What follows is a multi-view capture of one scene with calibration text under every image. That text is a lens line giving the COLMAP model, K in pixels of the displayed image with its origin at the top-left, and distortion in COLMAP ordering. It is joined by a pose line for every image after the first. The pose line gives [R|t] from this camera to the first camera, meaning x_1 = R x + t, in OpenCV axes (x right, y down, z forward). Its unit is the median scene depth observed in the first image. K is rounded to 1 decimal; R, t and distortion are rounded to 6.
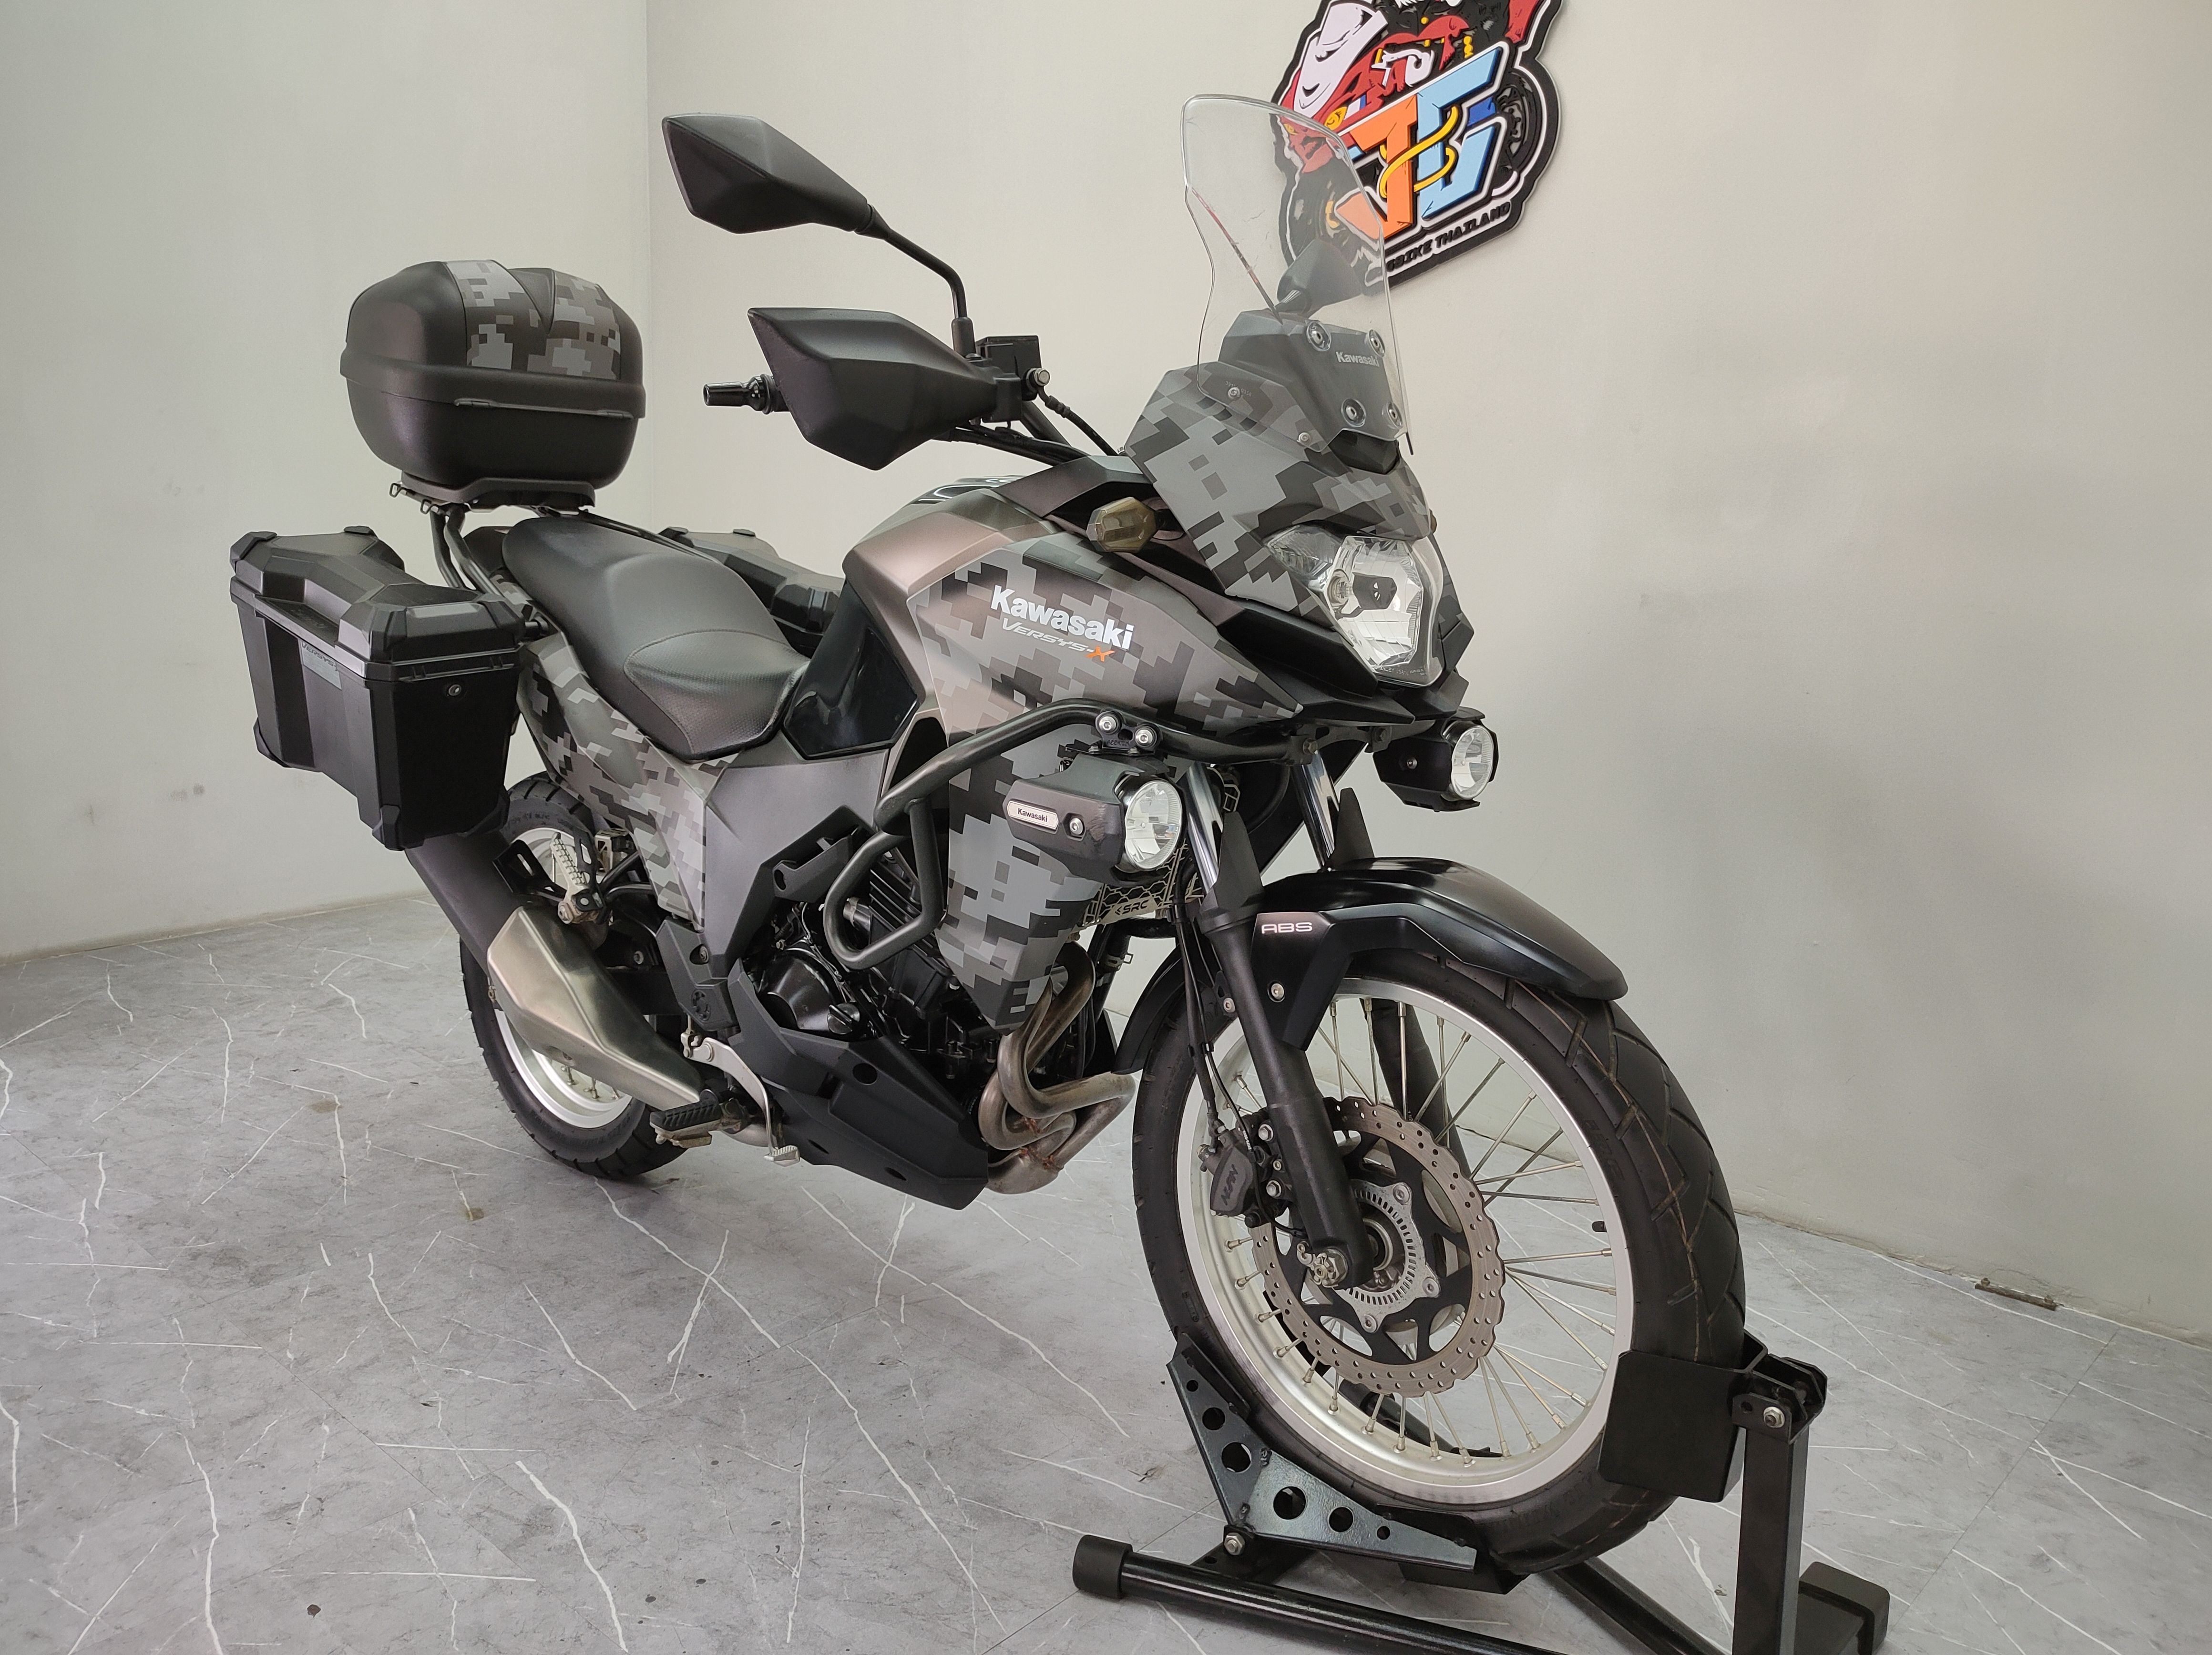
lens RADIAL K [[2077.3, 0, 1106.0], [0, 2077.3, 827.5], [0, 0, 1]] dist [0.138311, -0.258709]
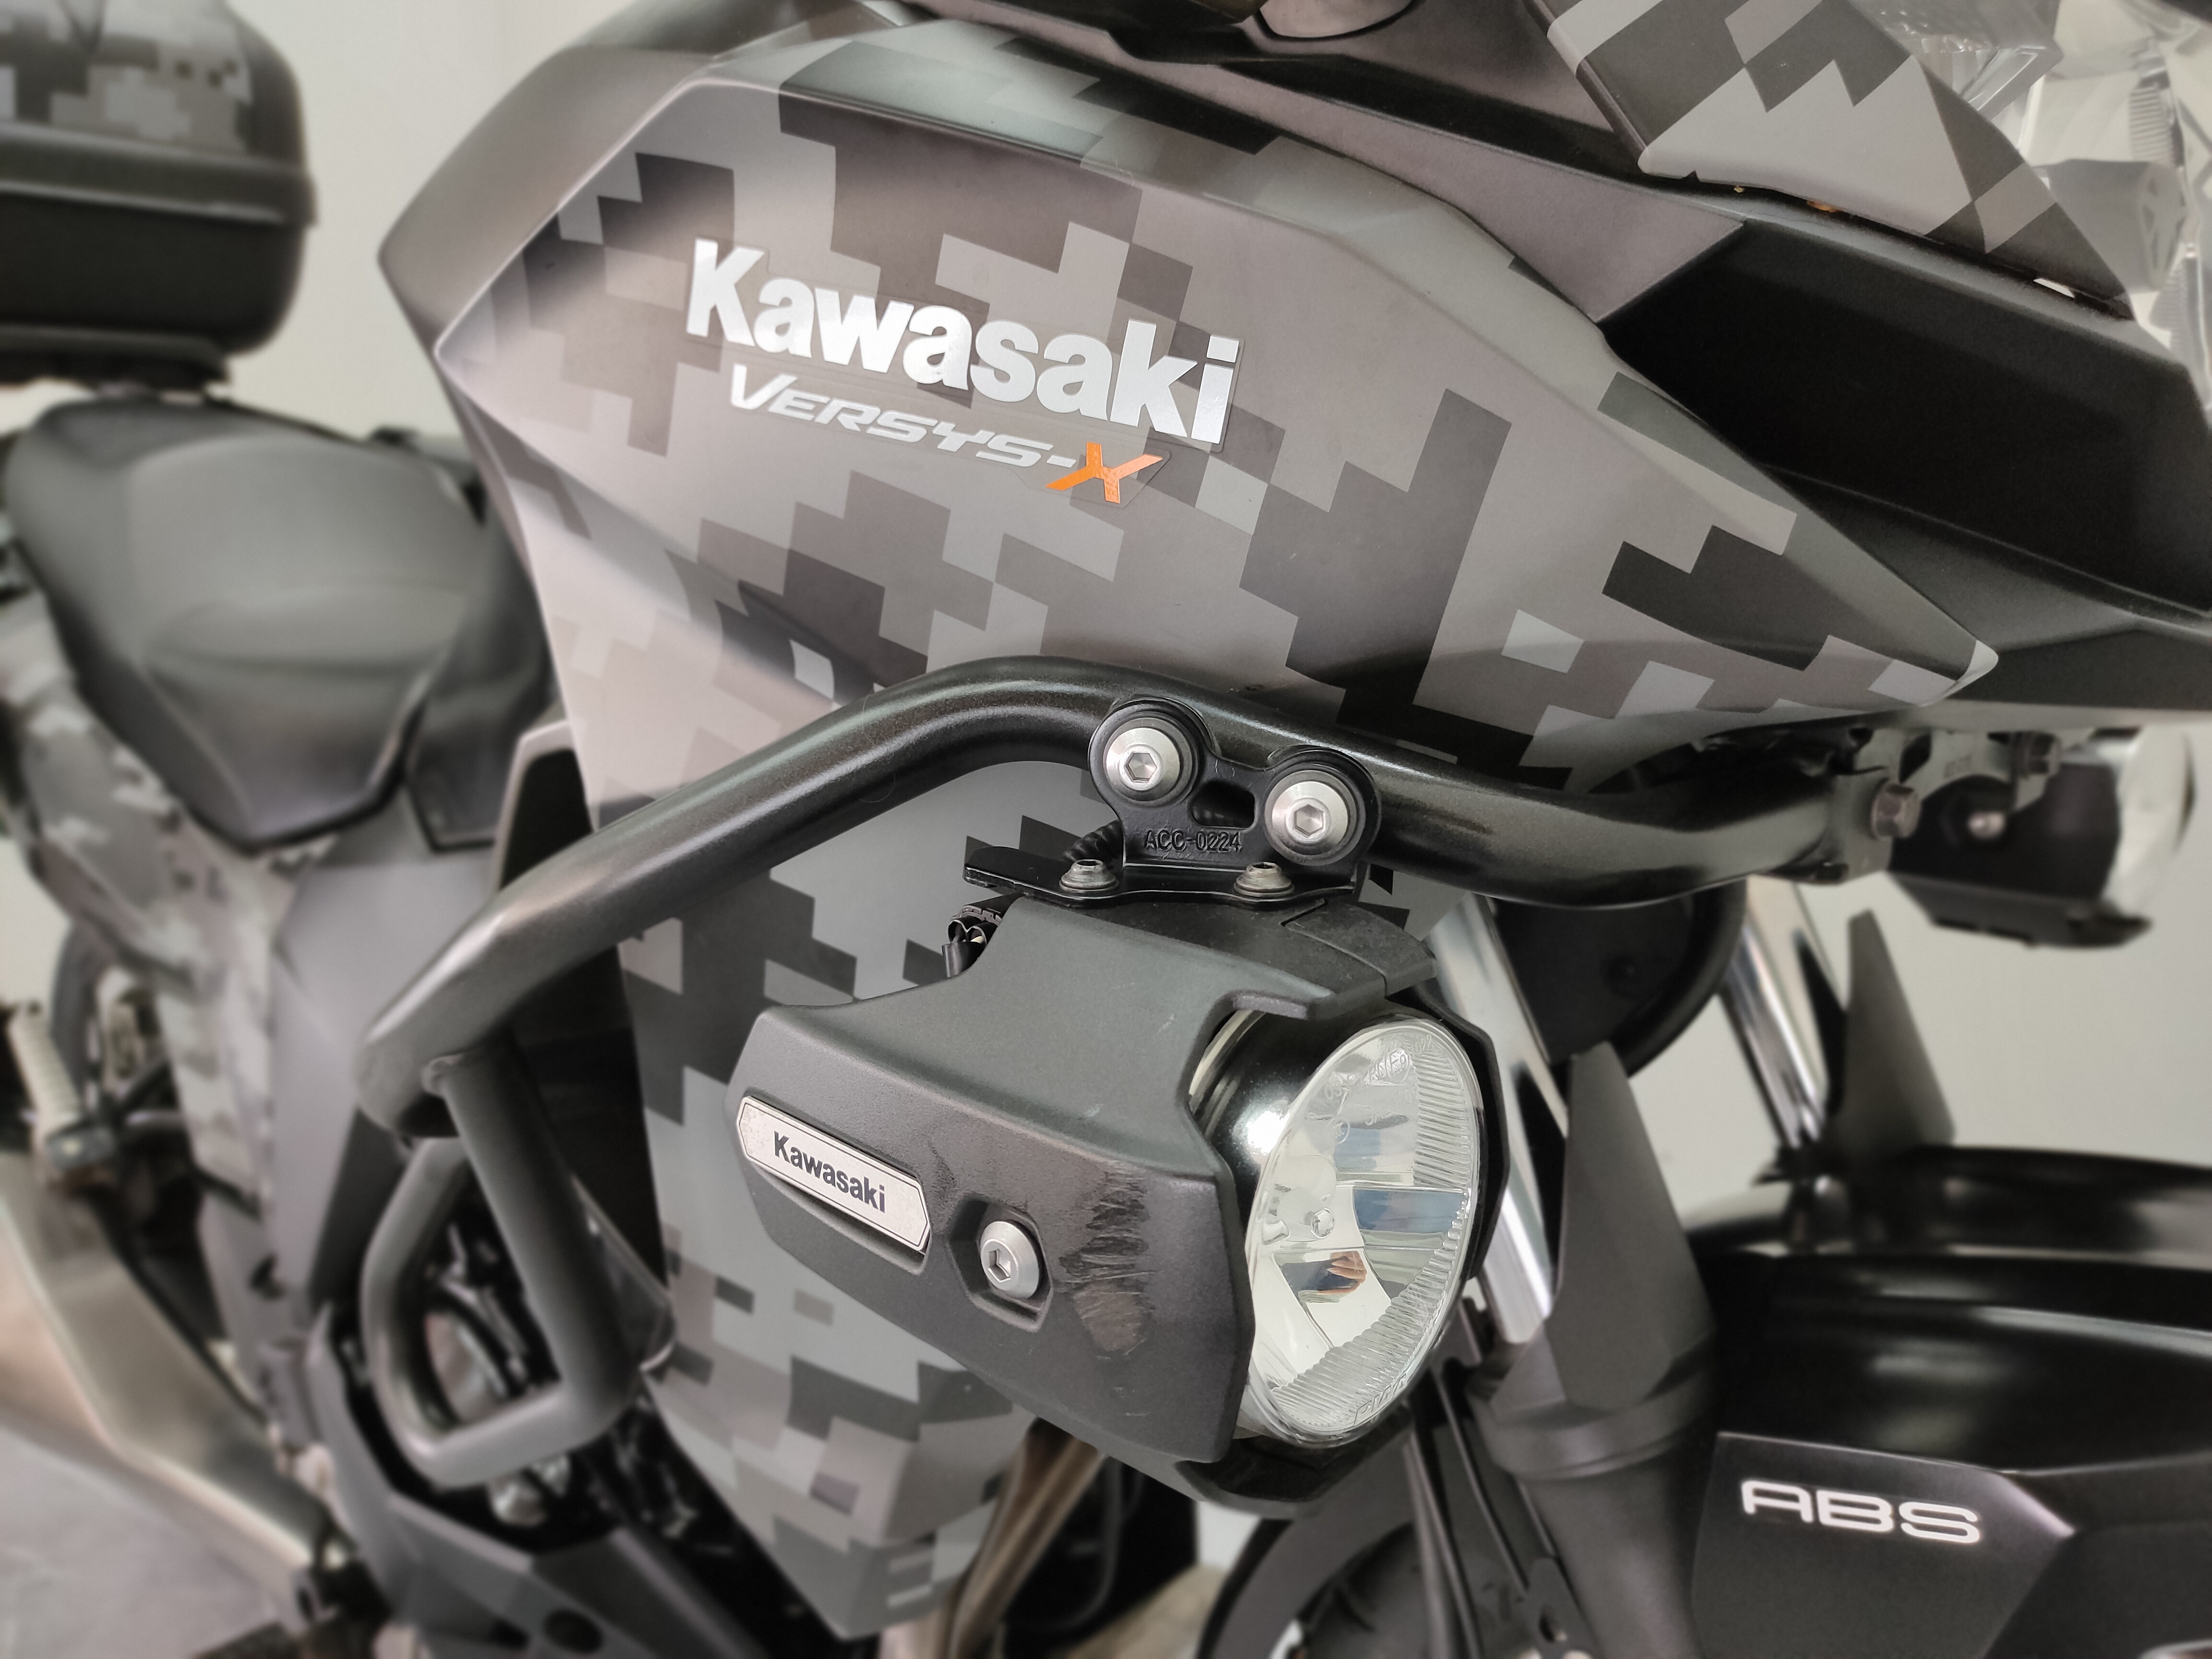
lens RADIAL K [[2045.3, 0, 1100.3], [0, 2045.3, 786.5], [0, 0, 1]] dist [0.034062, 0.000669]
pose [[0.999089, -0.034620, -0.024954, 0.001386], [0.034070, 0.999174, -0.022149, -0.035638], [0.025700, 0.021279, 0.999443, 0.656283]]
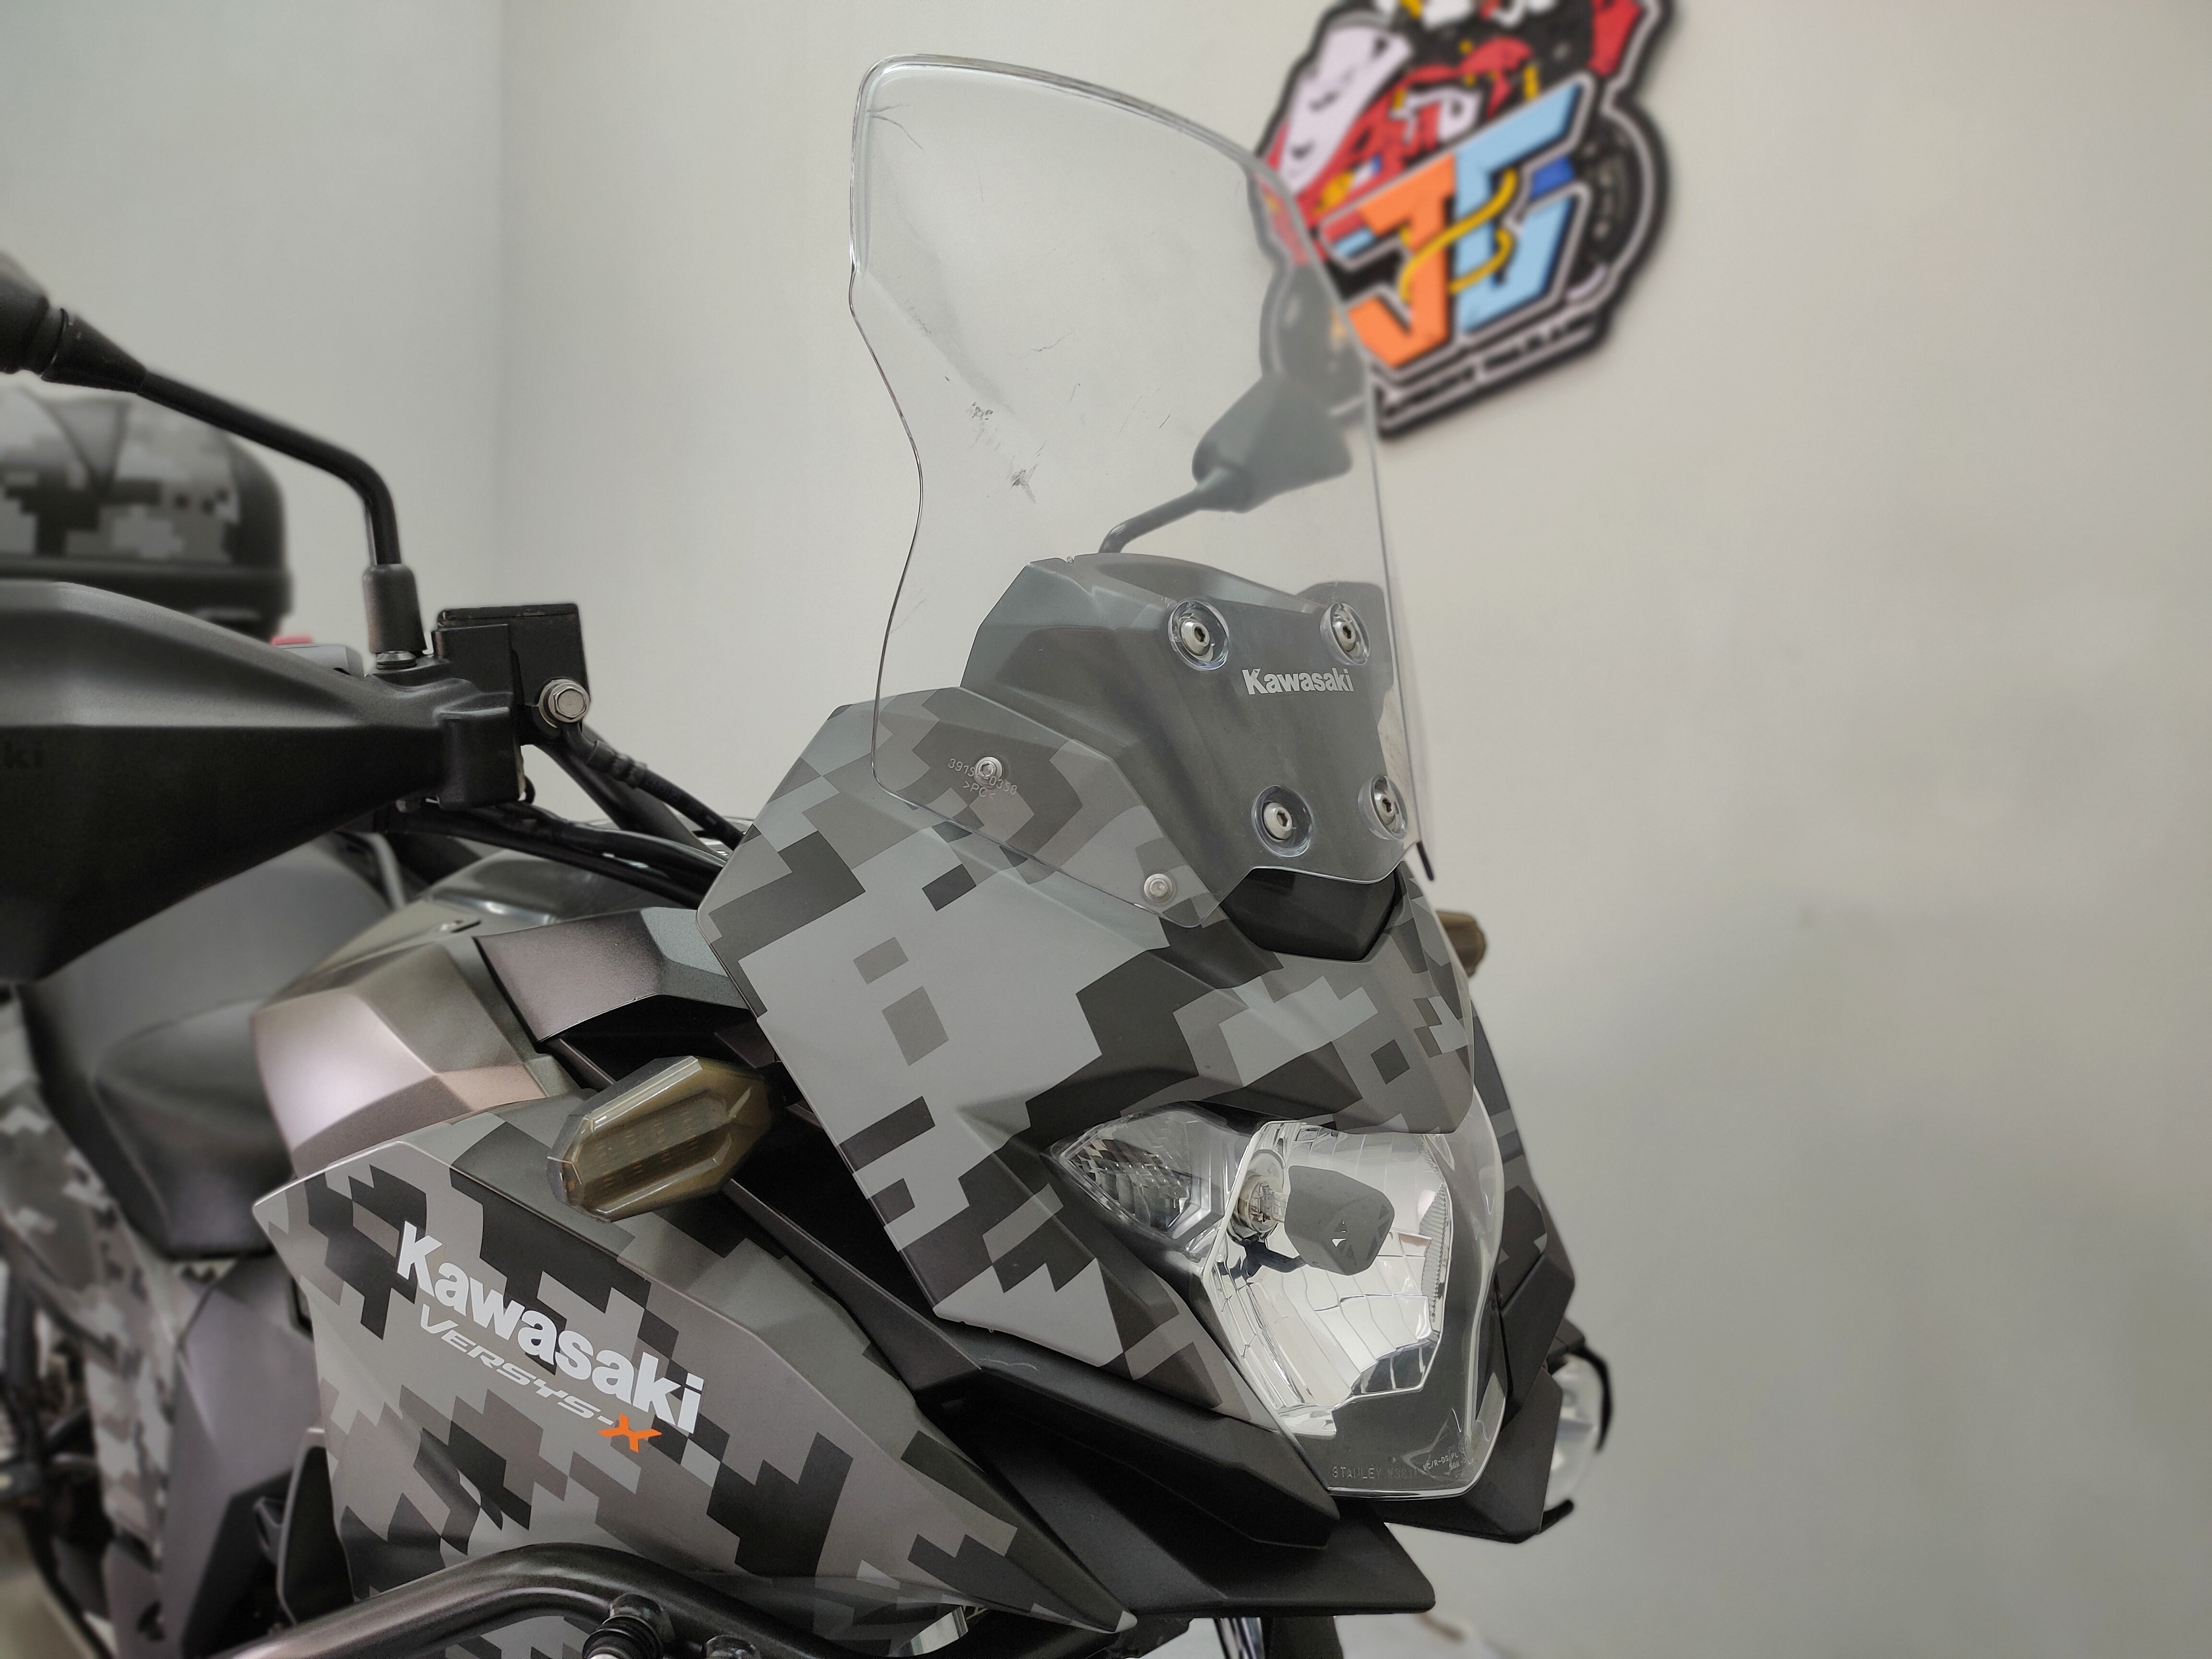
lens RADIAL K [[2029.0, 0, 1099.6], [0, 2029.0, 779.1], [0, 0, 1]] dist [0.046076, 0.004404]
pose [[0.999498, 0.014181, -0.028321, 0.081774], [-0.015812, 0.998178, -0.058228, -0.159762], [0.027444, 0.058646, 0.997902, 0.527766]]
